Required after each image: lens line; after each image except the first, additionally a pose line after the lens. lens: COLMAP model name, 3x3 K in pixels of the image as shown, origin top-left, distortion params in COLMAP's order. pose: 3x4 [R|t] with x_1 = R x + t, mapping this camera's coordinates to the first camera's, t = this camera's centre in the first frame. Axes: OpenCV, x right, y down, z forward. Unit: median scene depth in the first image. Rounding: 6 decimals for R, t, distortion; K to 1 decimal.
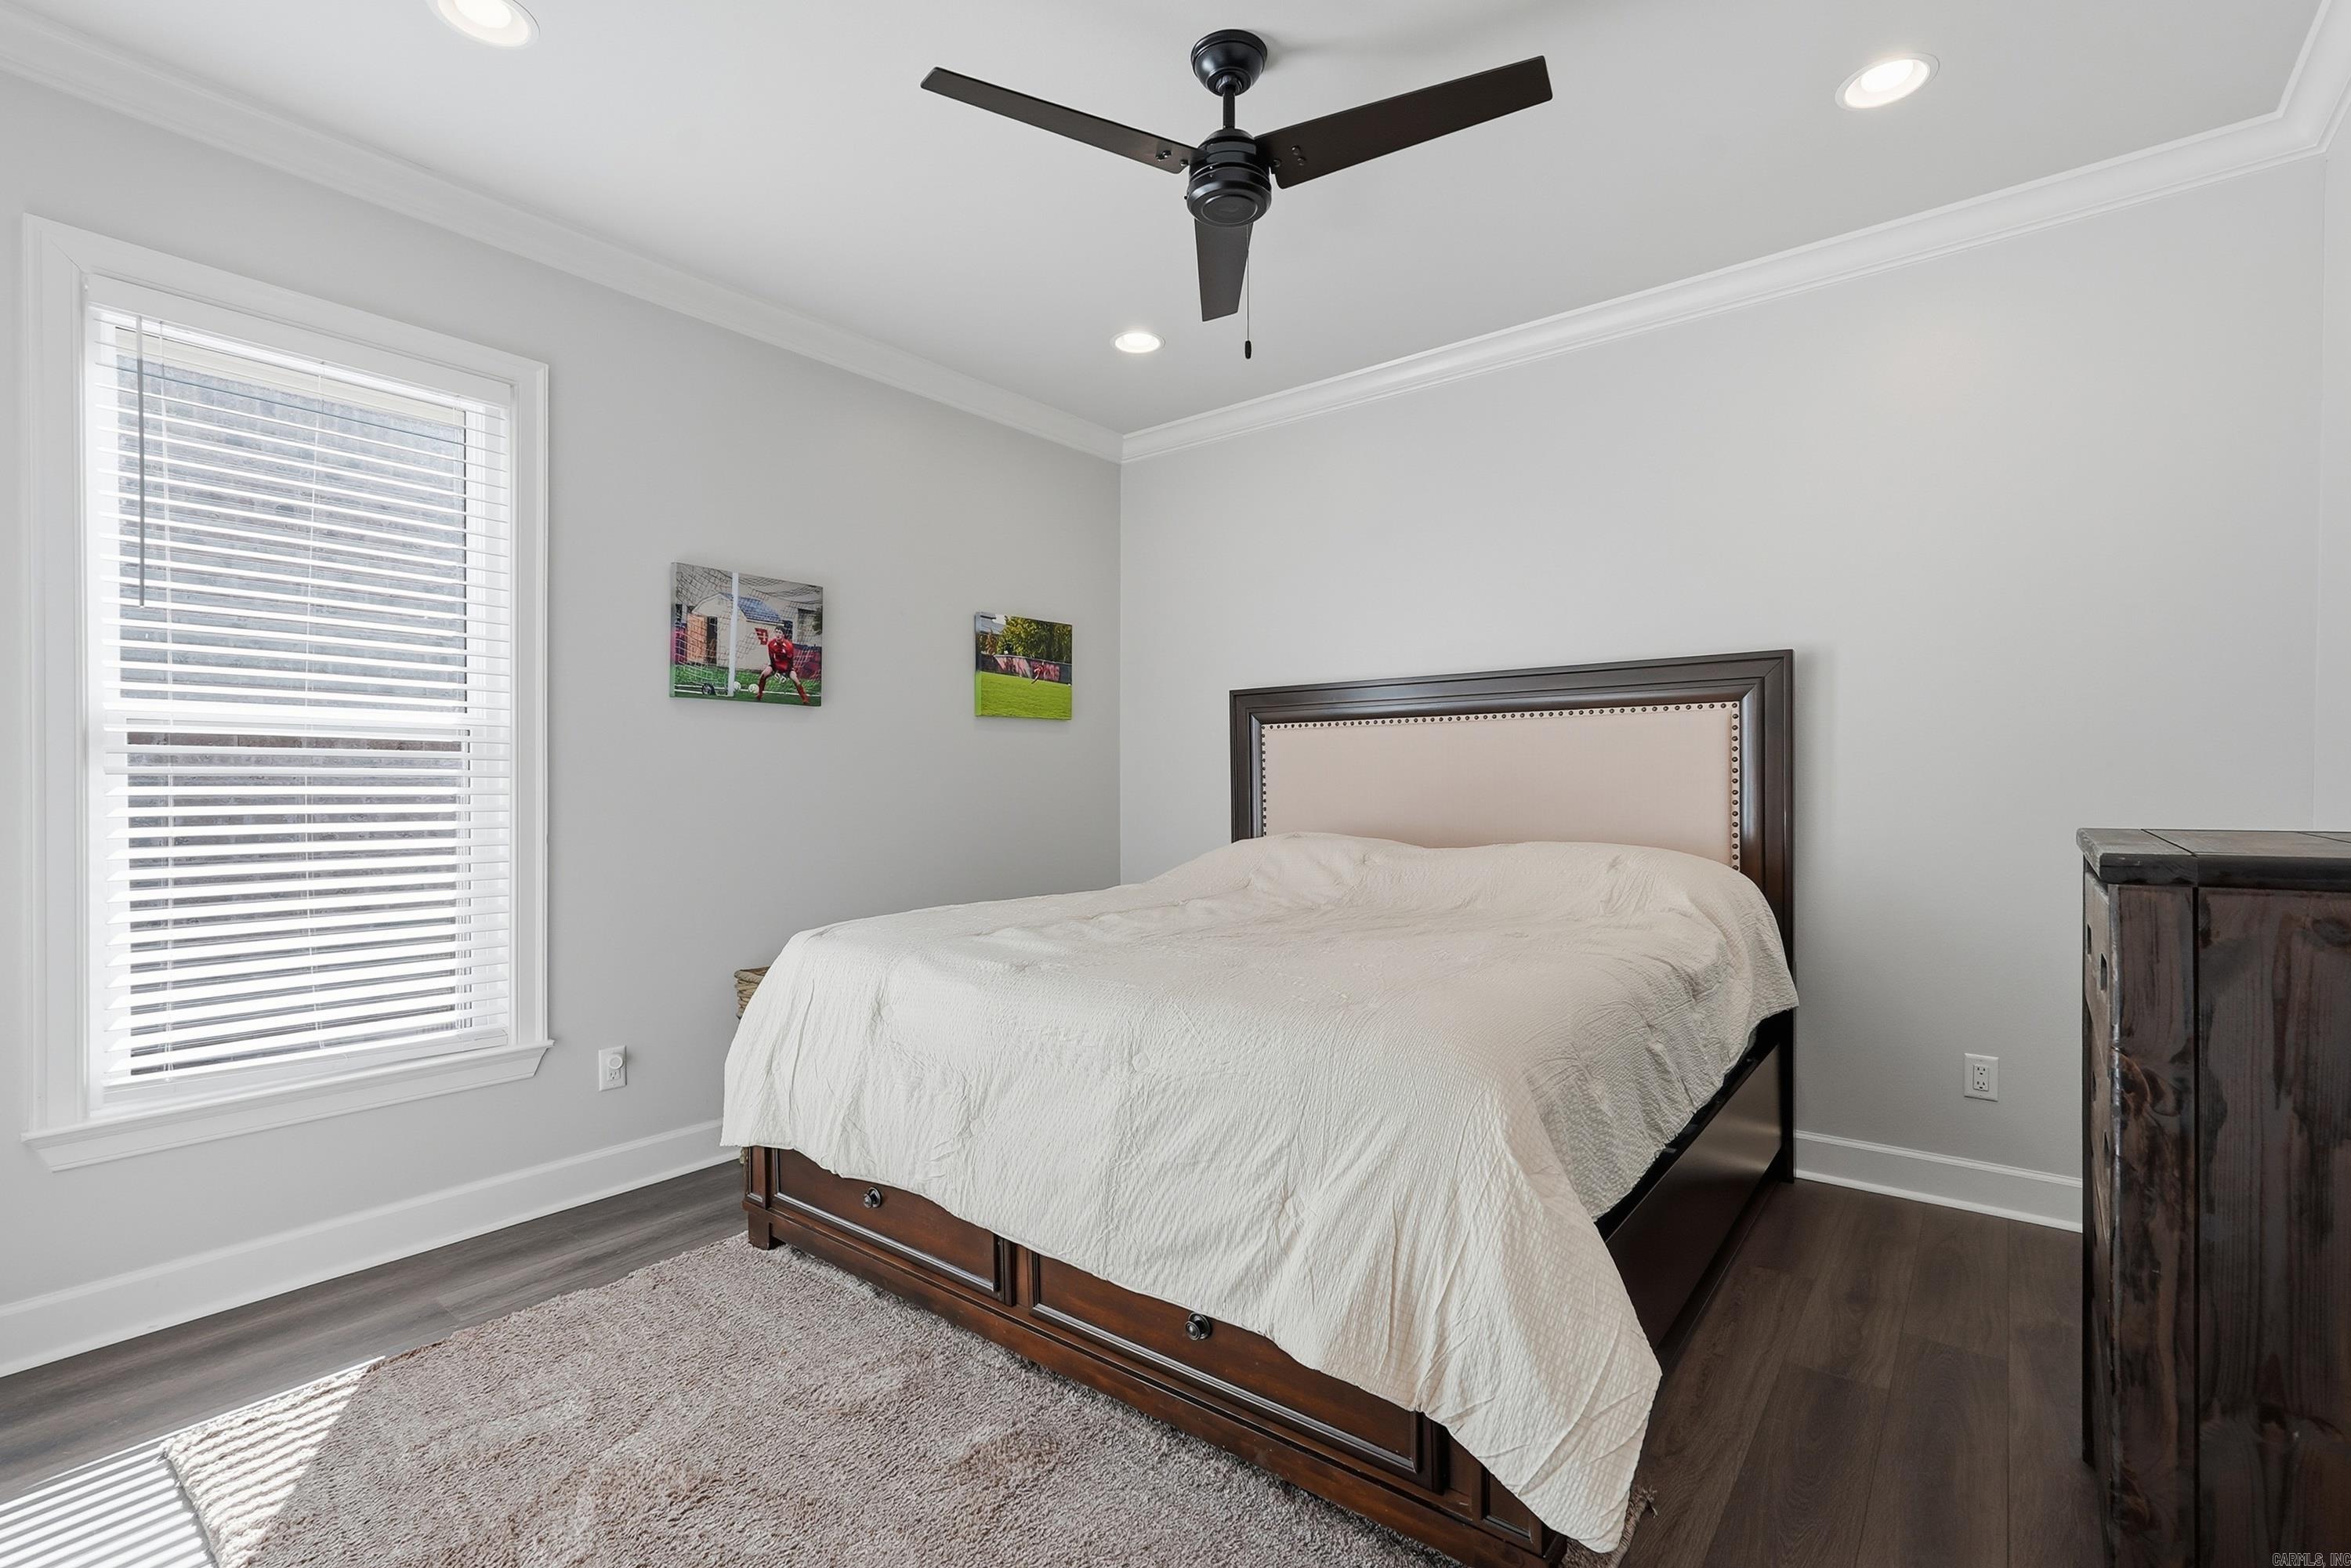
lens RADIAL K [[1051.2, 0, 1173.6], [0, 1051.2, 782.2], [0, 0, 1]] dist [0.006112, 0.000742]
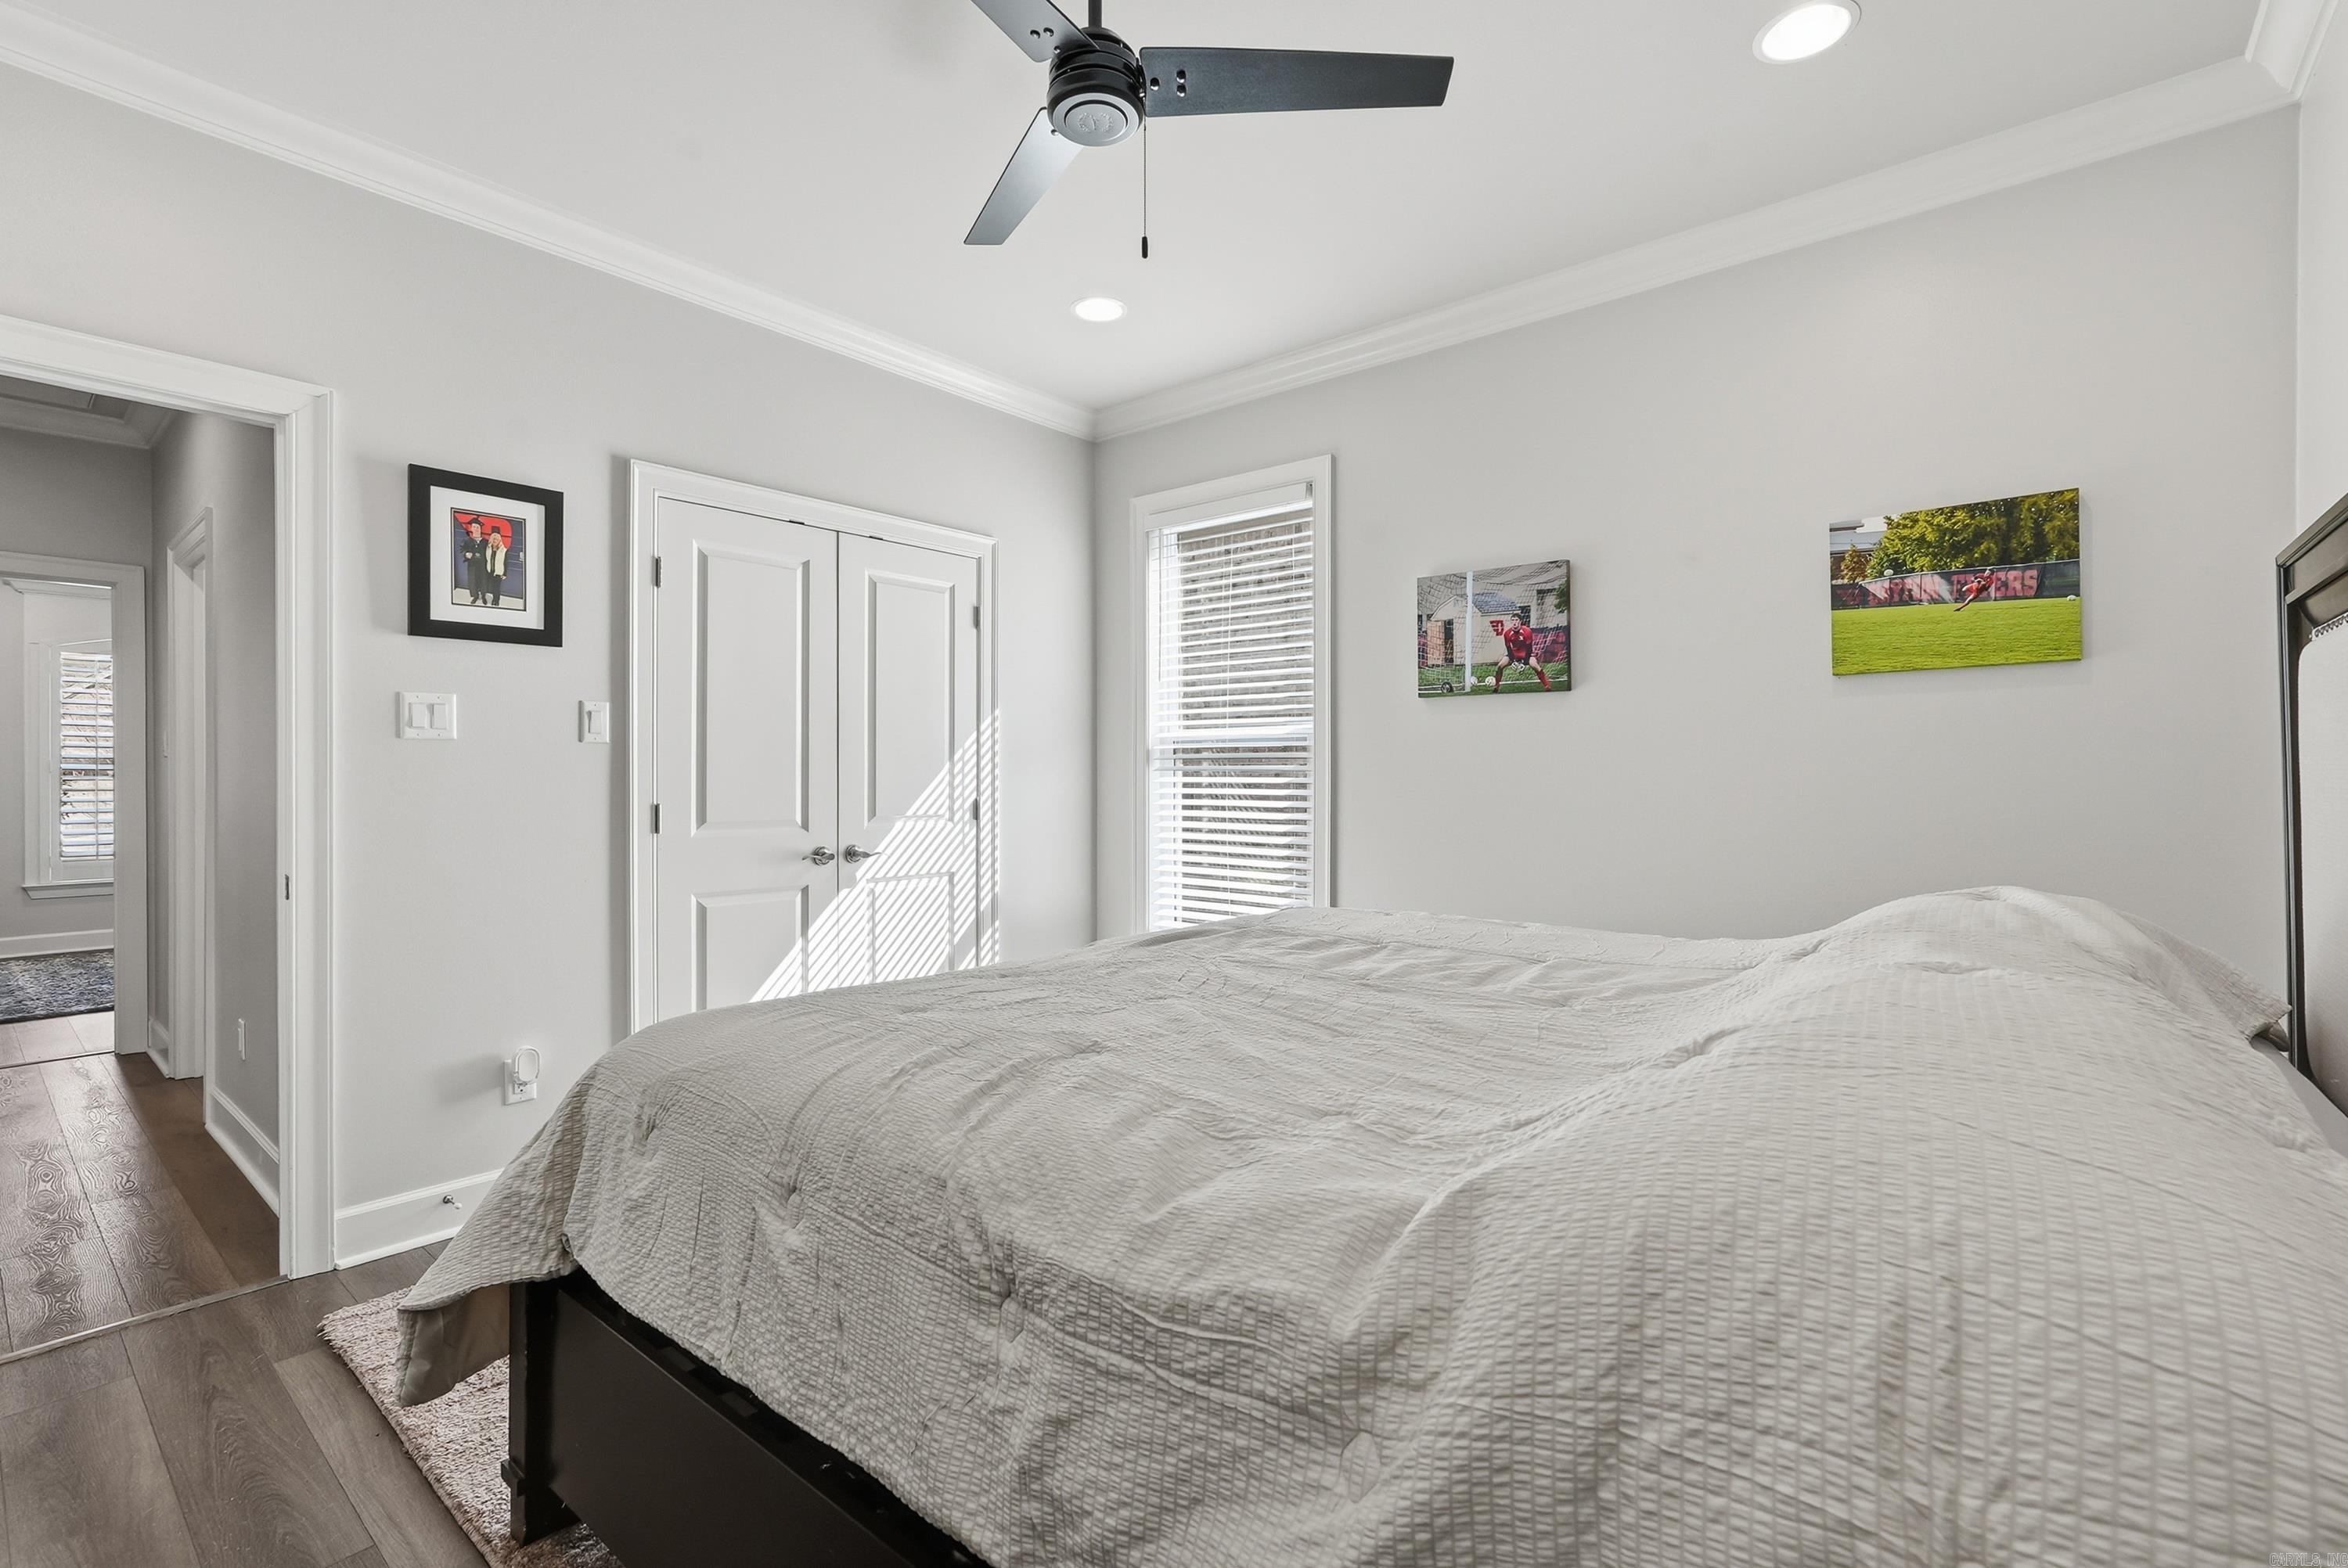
lens RADIAL K [[1049.8, 0, 1167.2], [0, 1049.8, 775.5], [0, 0, 1]] dist [0.006112, 0.000742]
pose [[0.002167, -0.000259, -0.999998, 0.595205], [0.002441, 0.999997, -0.000253, 0.001135], [0.999995, -0.002440, 0.002168, 0.672553]]
